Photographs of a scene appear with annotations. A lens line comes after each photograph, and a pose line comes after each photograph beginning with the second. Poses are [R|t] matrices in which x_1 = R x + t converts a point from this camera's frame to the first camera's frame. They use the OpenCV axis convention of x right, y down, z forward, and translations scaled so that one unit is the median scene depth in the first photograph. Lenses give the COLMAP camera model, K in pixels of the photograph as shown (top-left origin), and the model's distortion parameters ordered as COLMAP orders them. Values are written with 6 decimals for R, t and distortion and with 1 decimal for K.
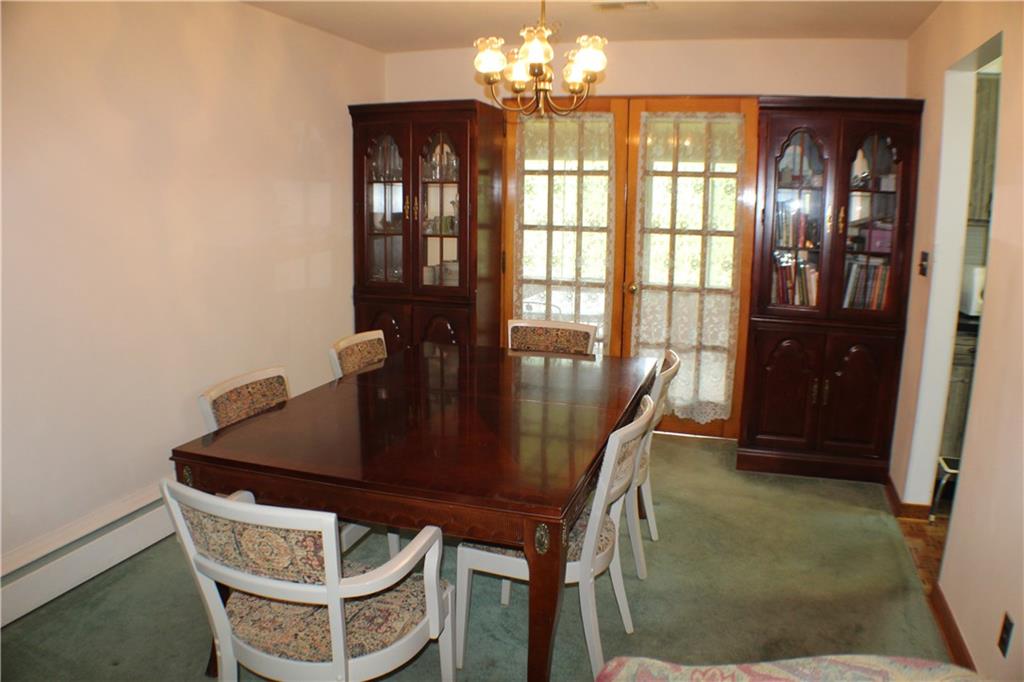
lens RADIAL K [[749.6, 0, 512.0], [0, 749.6, 341.0], [0, 0, 1]] dist [-0.212467, 0.077775]
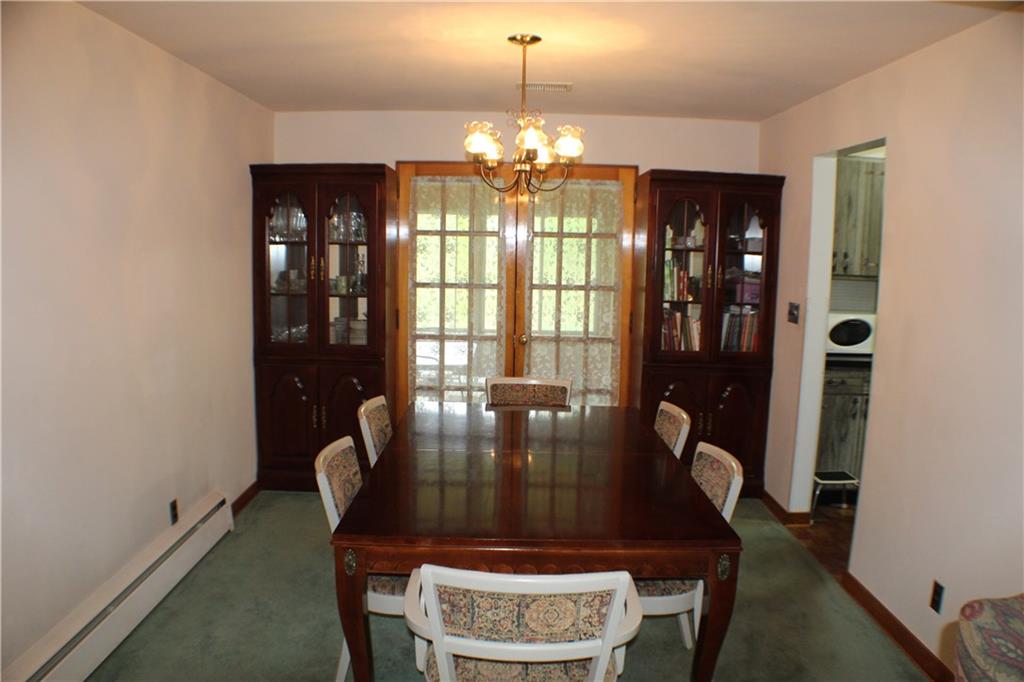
lens RADIAL K [[737.9, 0, 512.8], [0, 737.9, 349.1], [0, 0, 1]] dist [-0.192303, 0.003066]
pose [[0.949211, -0.037715, 0.312372, -0.193878], [0.050538, 0.998175, -0.033053, -0.023589], [-0.310555, 0.047161, 0.949385, -0.015140]]
